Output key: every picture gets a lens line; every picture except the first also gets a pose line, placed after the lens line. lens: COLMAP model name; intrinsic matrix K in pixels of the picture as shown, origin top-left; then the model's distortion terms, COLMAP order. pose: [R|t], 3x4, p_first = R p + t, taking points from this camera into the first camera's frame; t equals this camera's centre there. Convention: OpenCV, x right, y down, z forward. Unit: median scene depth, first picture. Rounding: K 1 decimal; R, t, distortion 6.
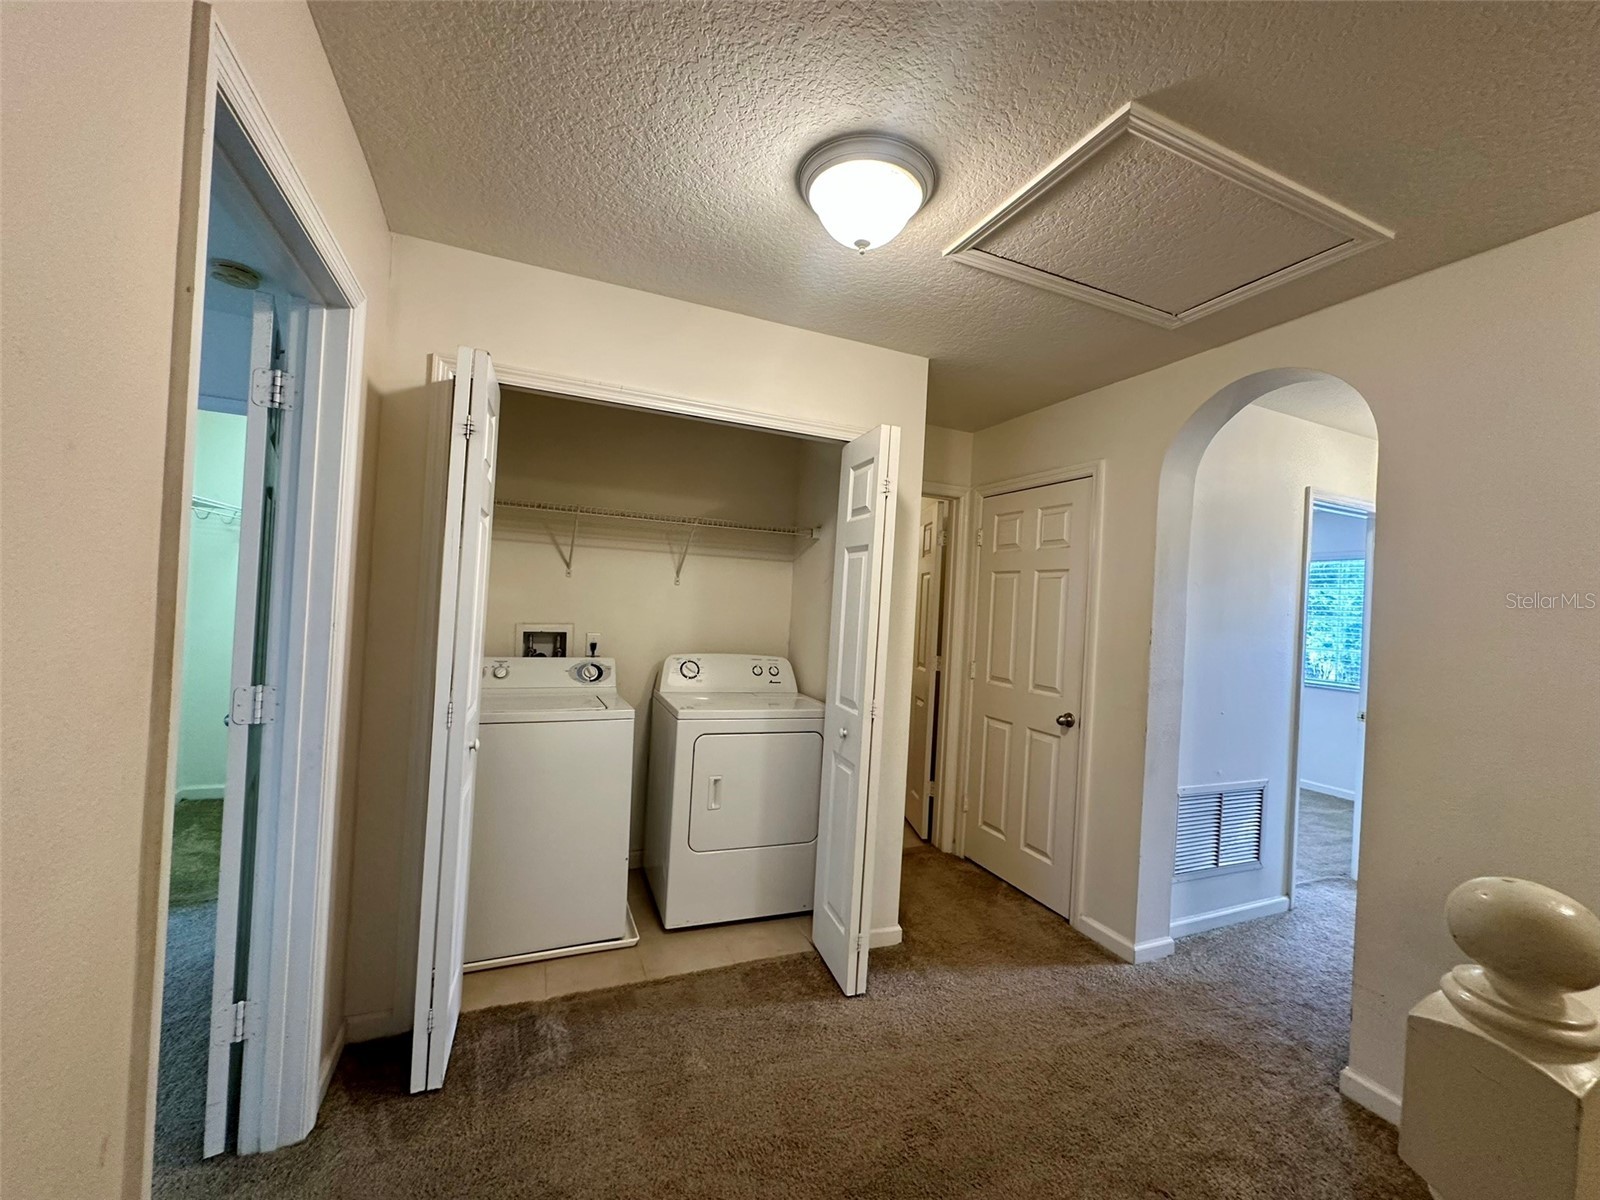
lens RADIAL K [[641.3, 0, 796.2], [0, 641.3, 602.1], [0, 0, 1]] dist [-0.004633, 0.001202]
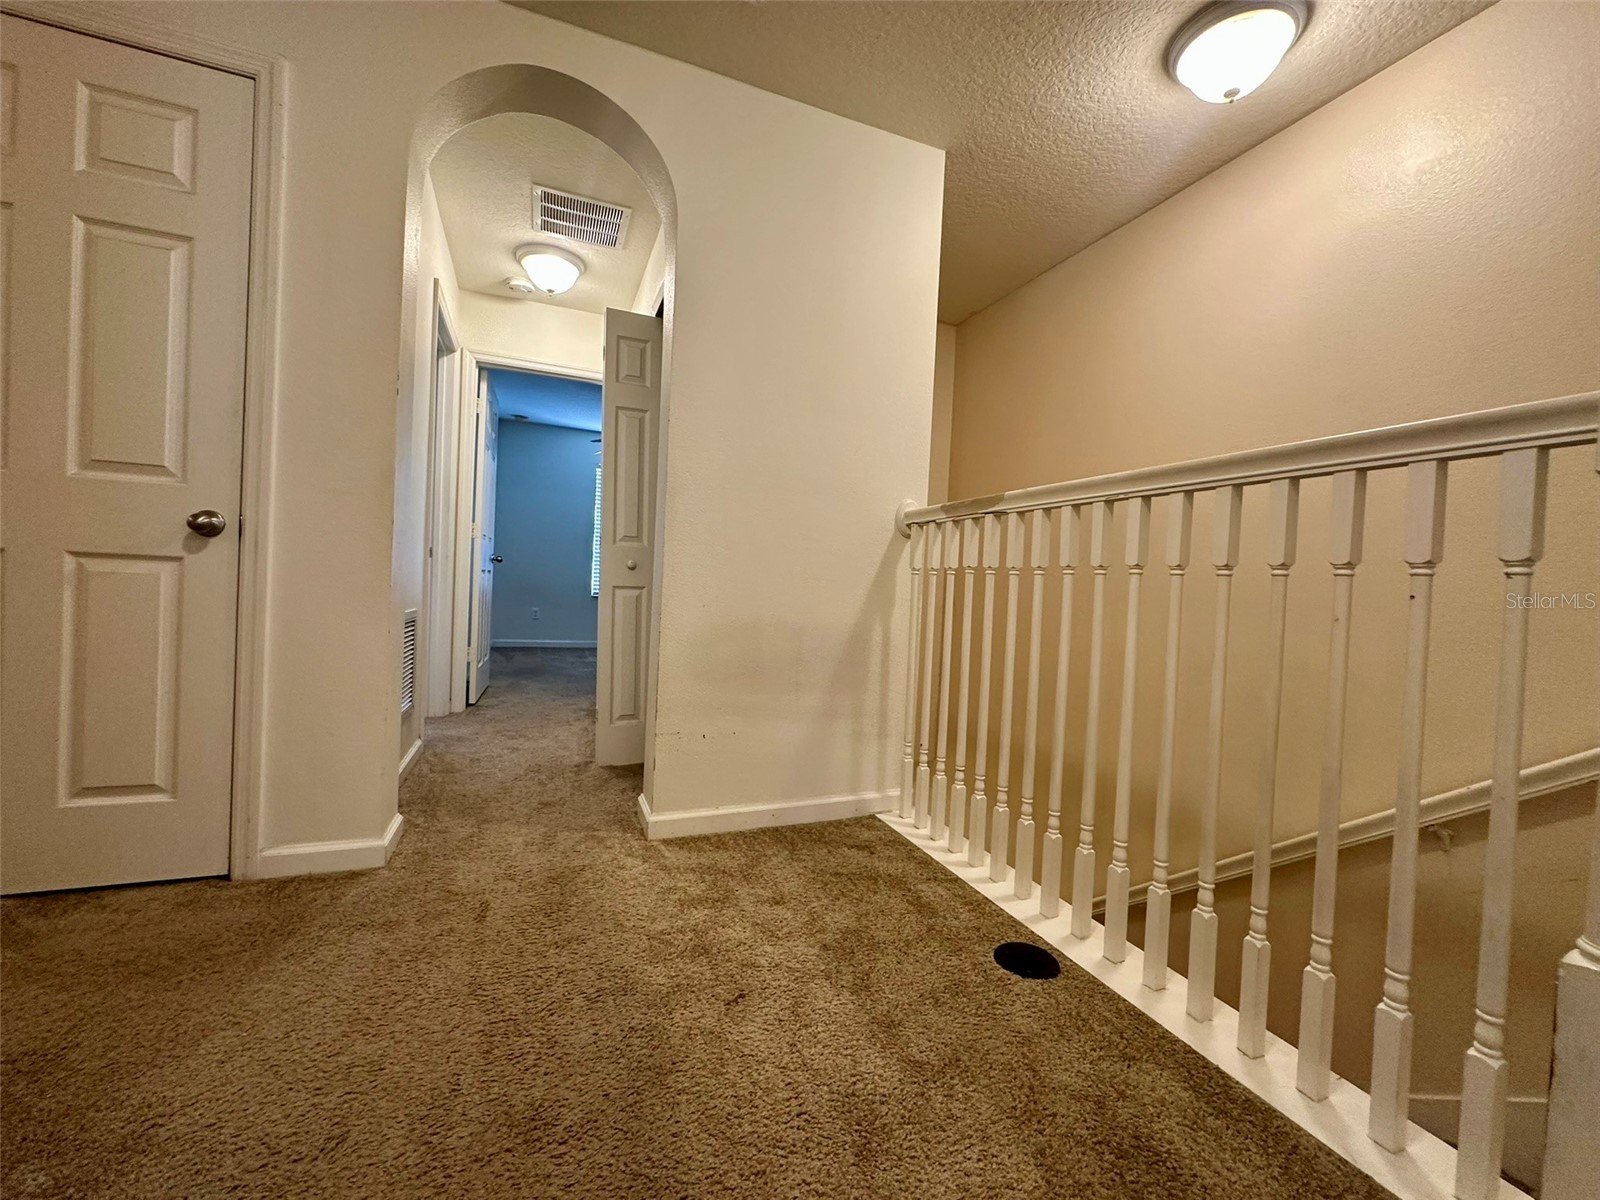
lens RADIAL K [[641.3, 0, 801.9], [0, 641.3, 600.3], [0, 0, 1]] dist [-0.004633, 0.001202]
pose [[0.024043, -0.077090, 0.996734, -0.106369], [-0.047976, 0.995785, 0.078174, 0.180586], [-0.998559, -0.049699, 0.020243, 0.480200]]
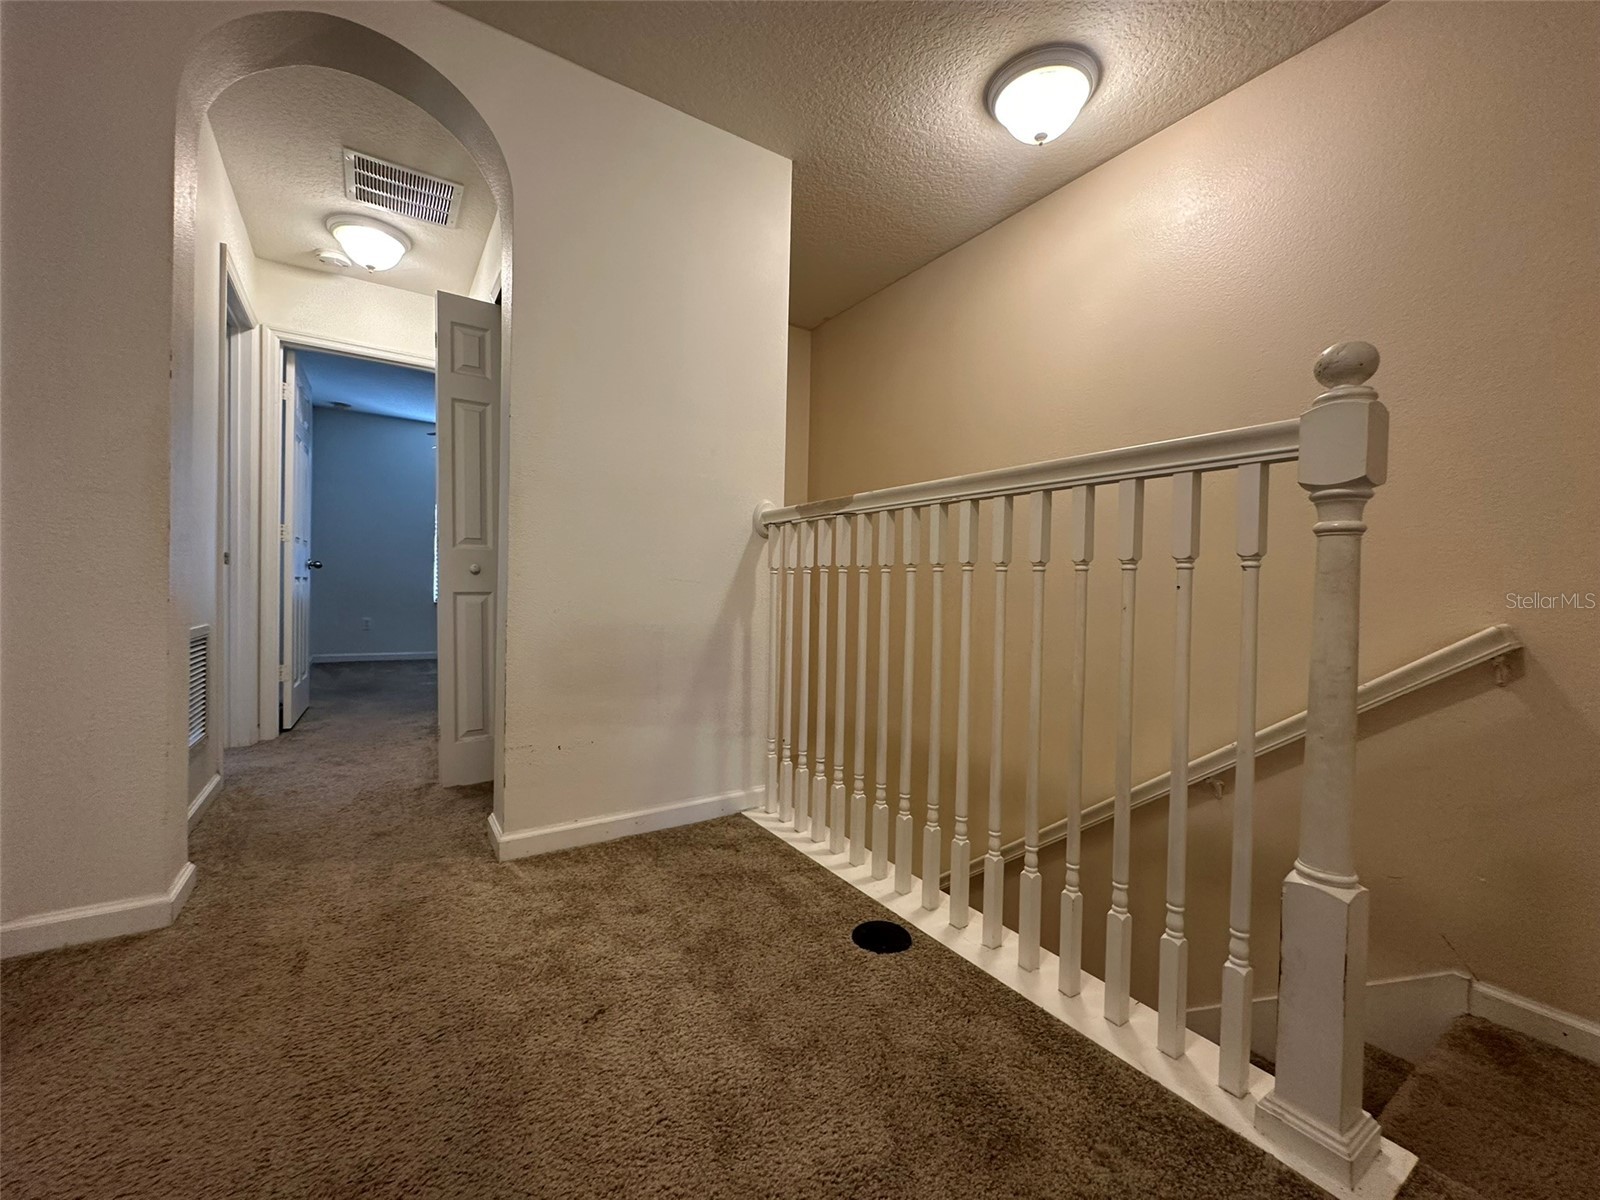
lens RADIAL K [[641.3, 0, 803.0], [0, 641.3, 600.1], [0, 0, 1]] dist [-0.004633, 0.001202]
pose [[-0.176451, -0.078195, 0.981199, -0.111941], [-0.035349, 0.996700, 0.073073, 0.177292], [-0.983675, -0.021790, -0.178632, 0.468131]]
